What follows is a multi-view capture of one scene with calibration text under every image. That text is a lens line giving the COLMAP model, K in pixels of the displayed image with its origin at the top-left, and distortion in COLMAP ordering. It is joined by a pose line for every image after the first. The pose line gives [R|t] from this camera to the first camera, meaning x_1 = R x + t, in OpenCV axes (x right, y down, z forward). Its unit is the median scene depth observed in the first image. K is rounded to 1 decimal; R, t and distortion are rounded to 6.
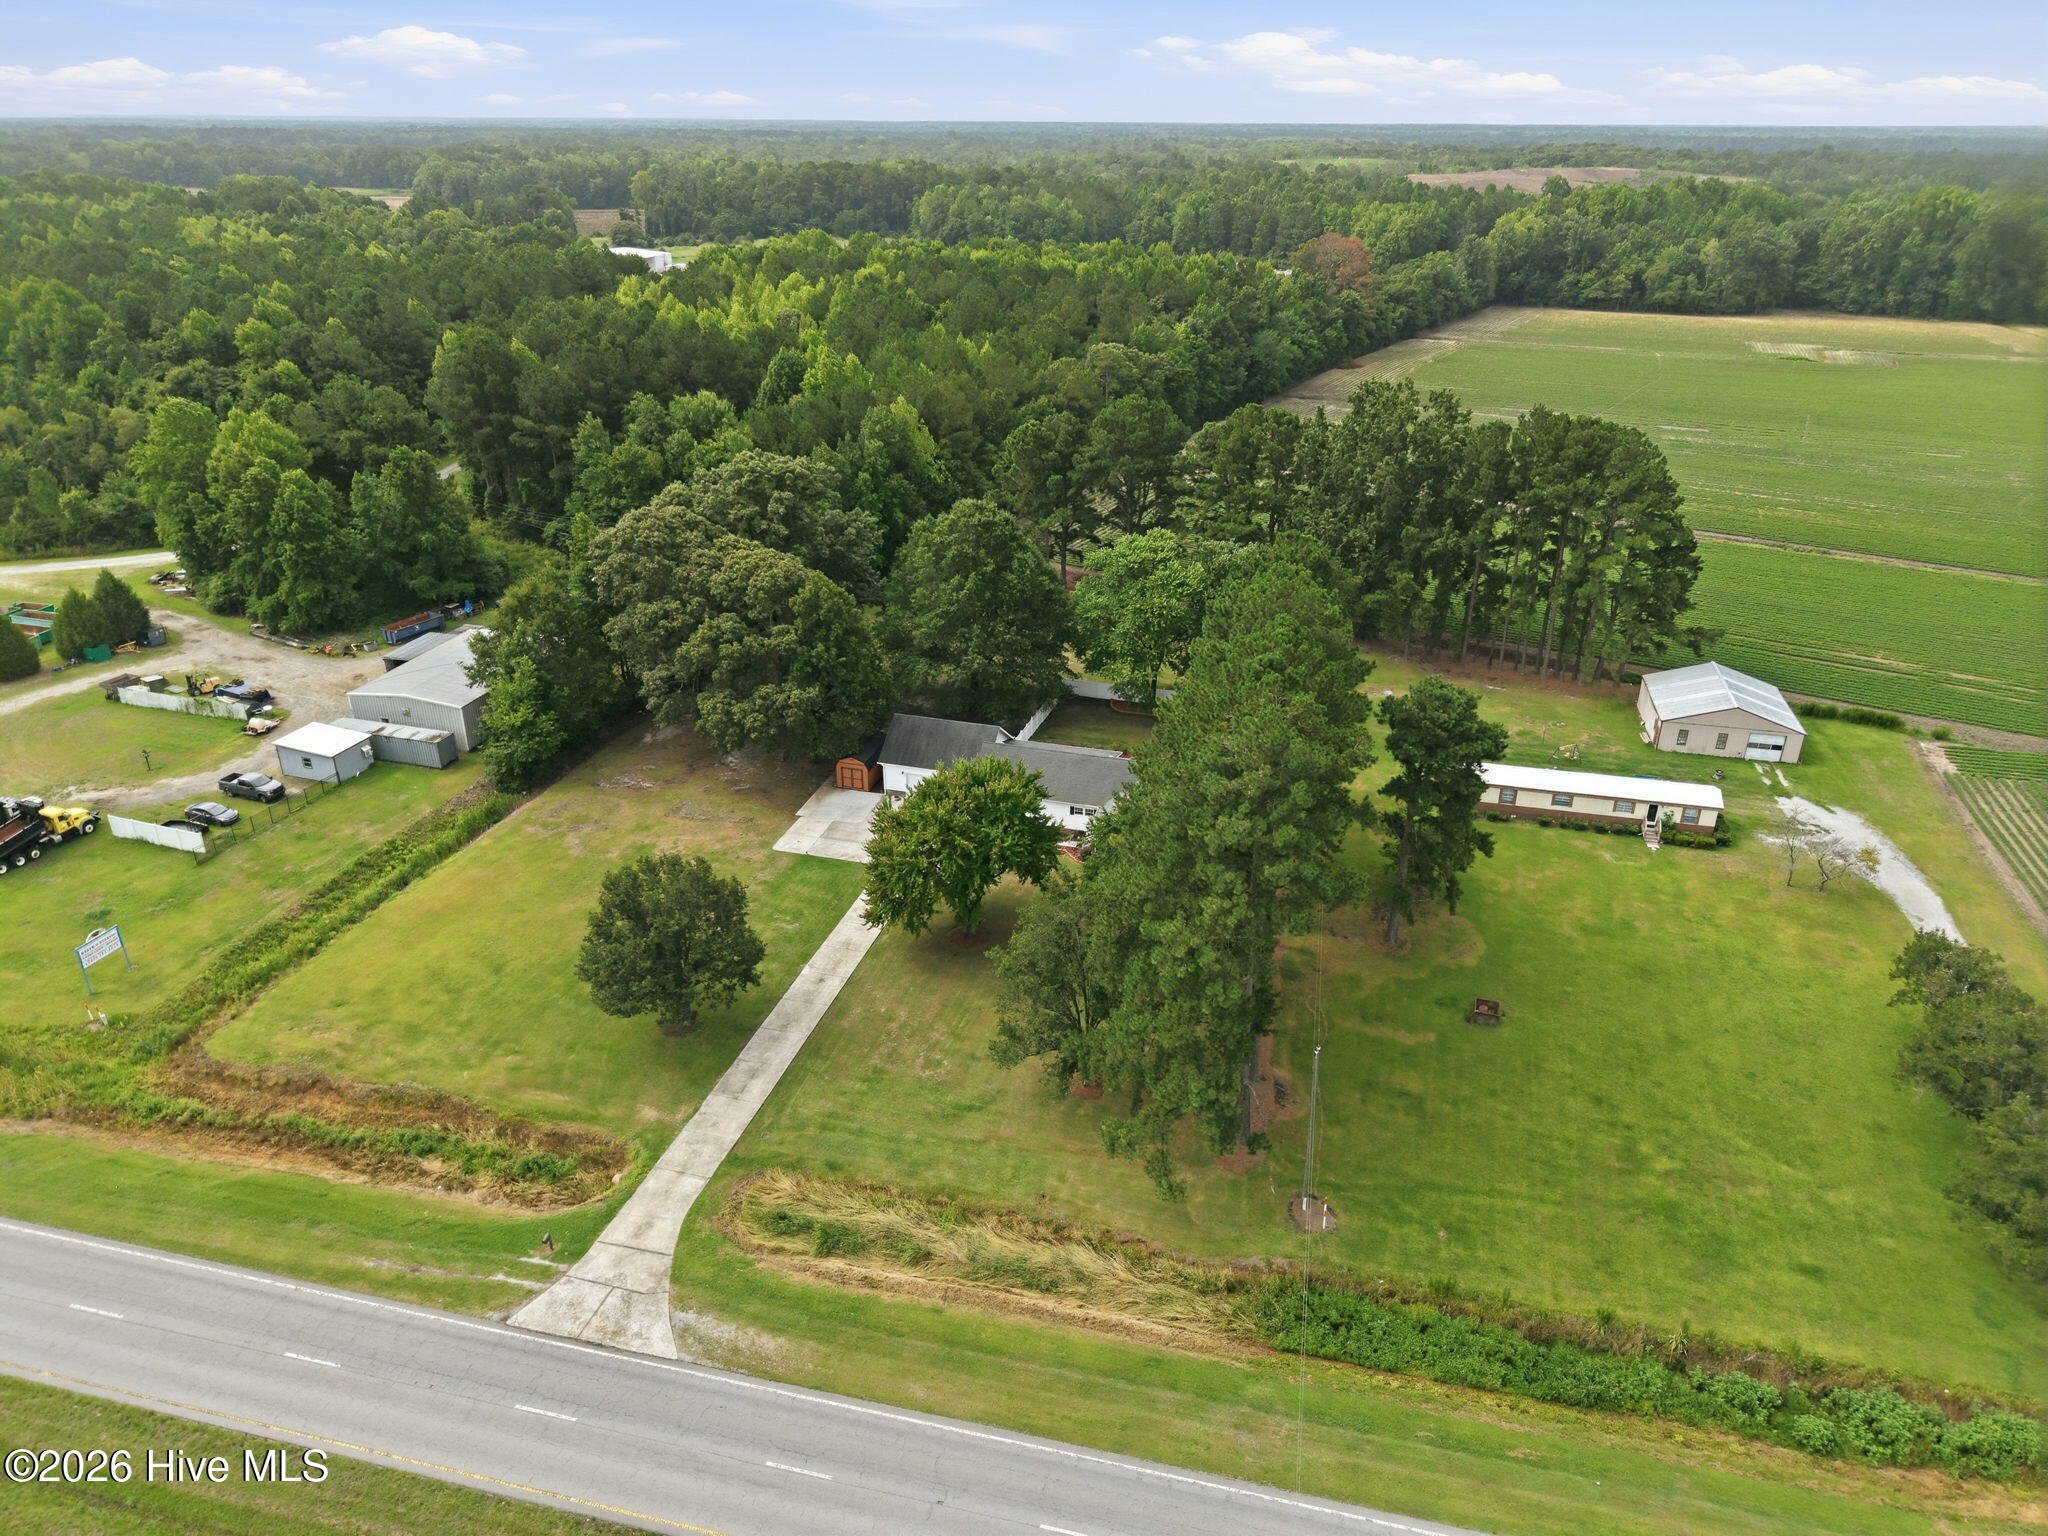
lens RADIAL K [[1385.2, 0, 1022.4], [0, 1385.2, 769.7], [0, 0, 1]] dist [0.011268, 0.000034]
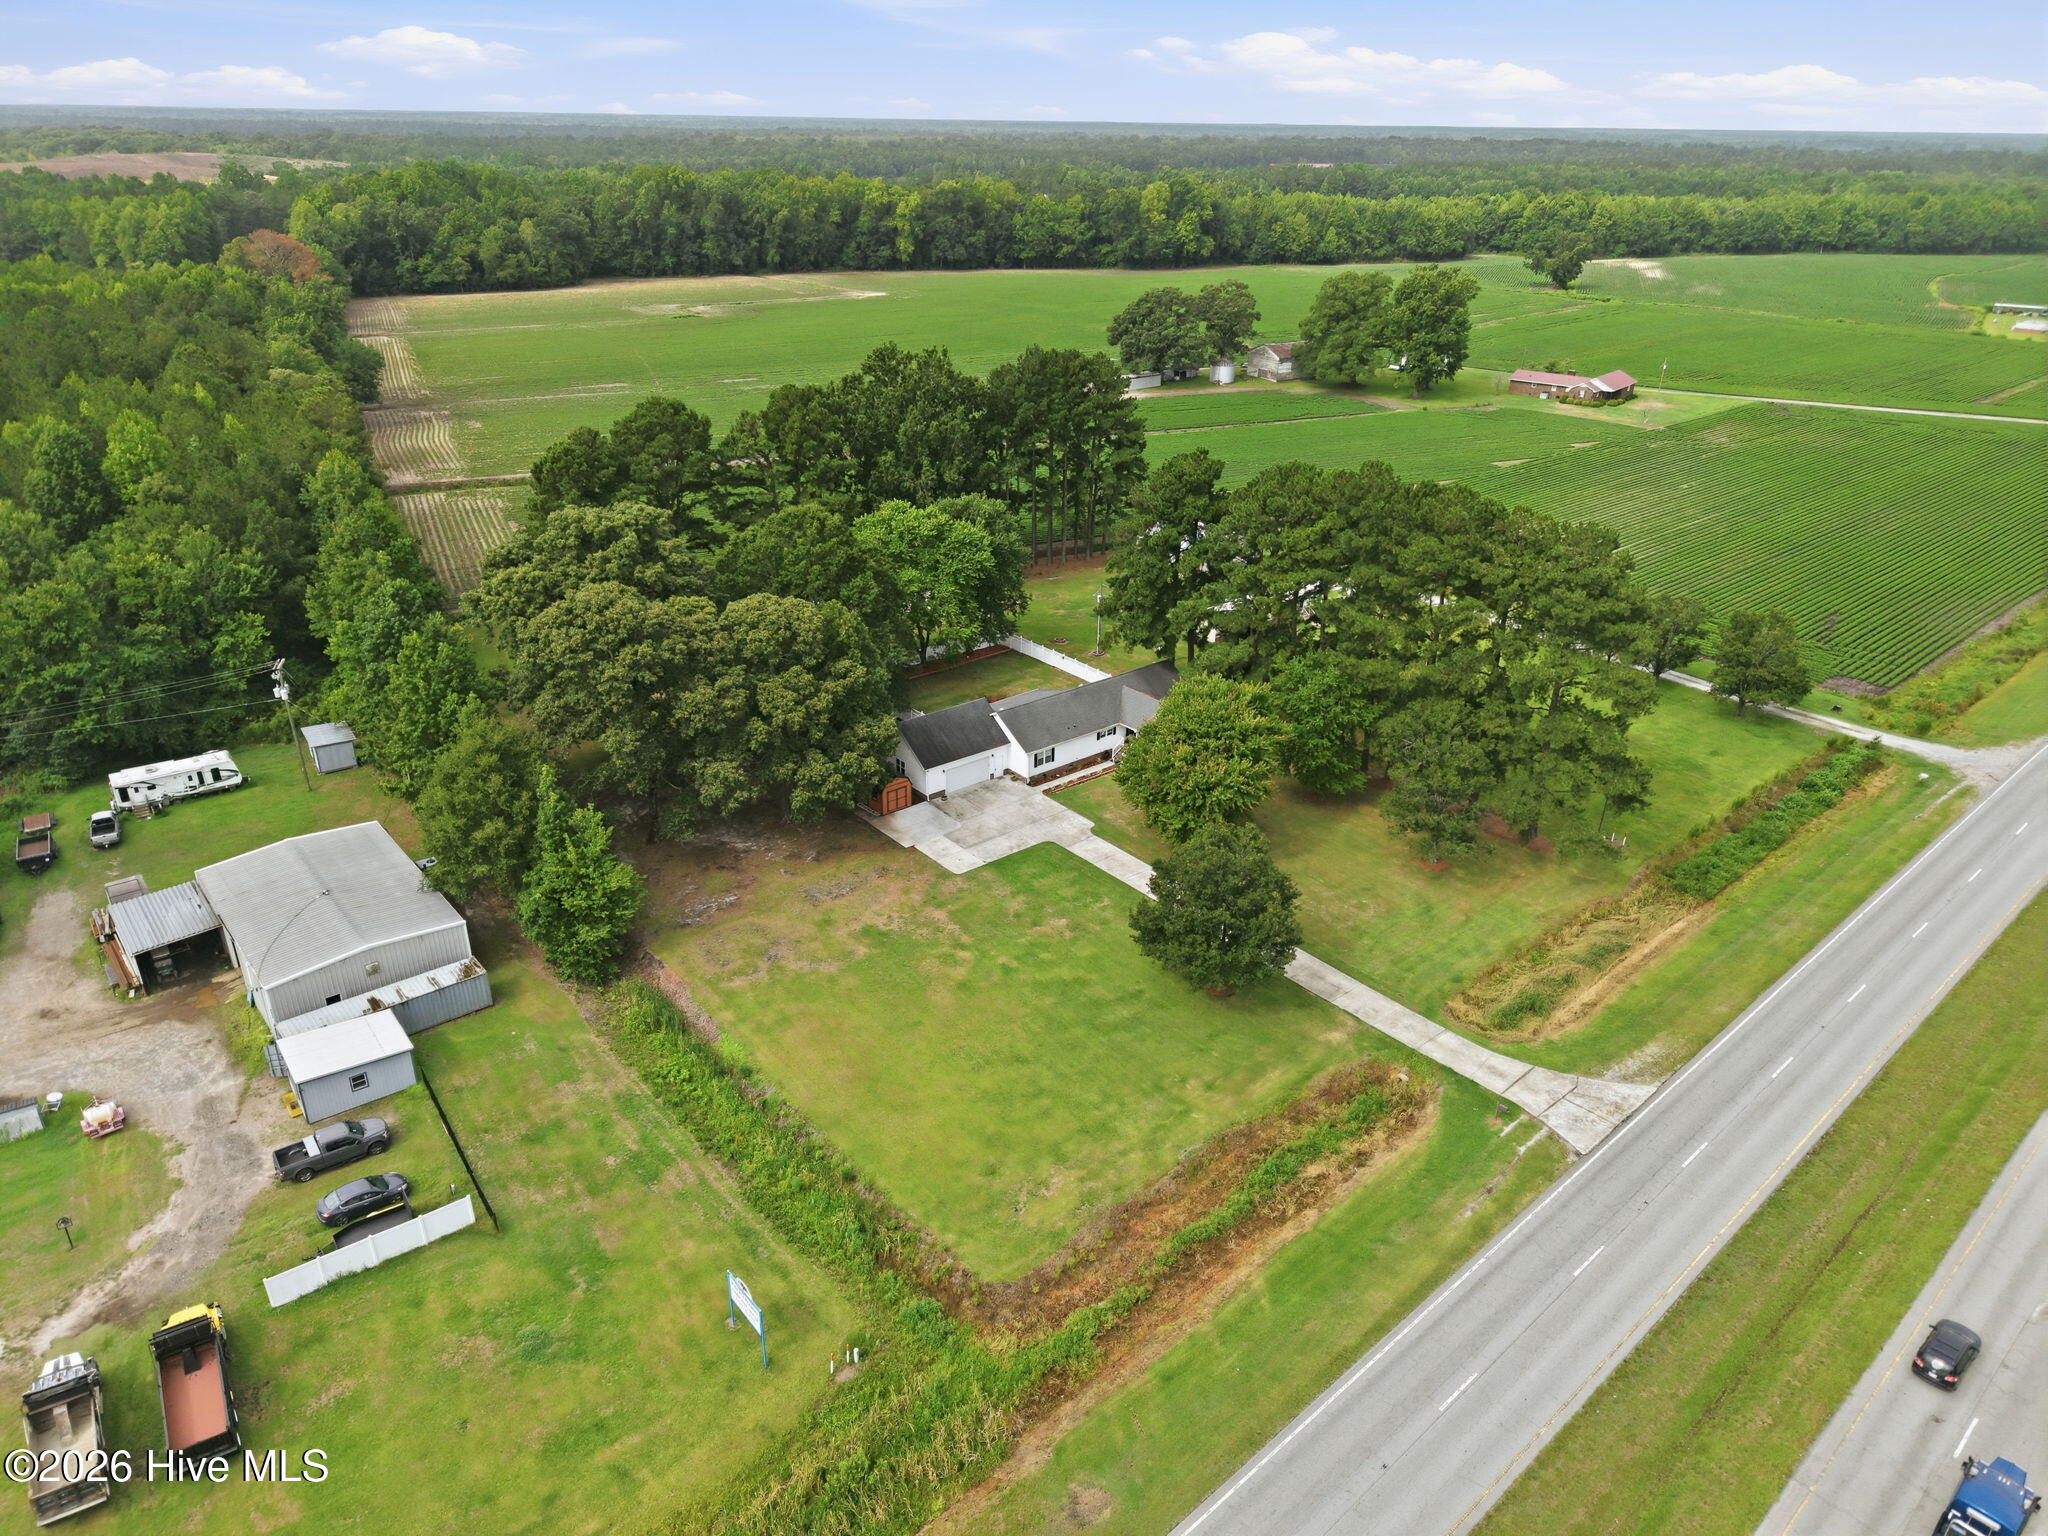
lens RADIAL K [[1385.2, 0, 1022.1], [0, 1385.2, 766.2], [0, 0, 1]] dist [0.011268, 0.000034]
pose [[0.560632, -0.350942, 0.750021, -0.843511], [0.344683, 0.922456, 0.173979, -0.162238], [-0.752918, 0.160981, 0.638122, 0.337552]]
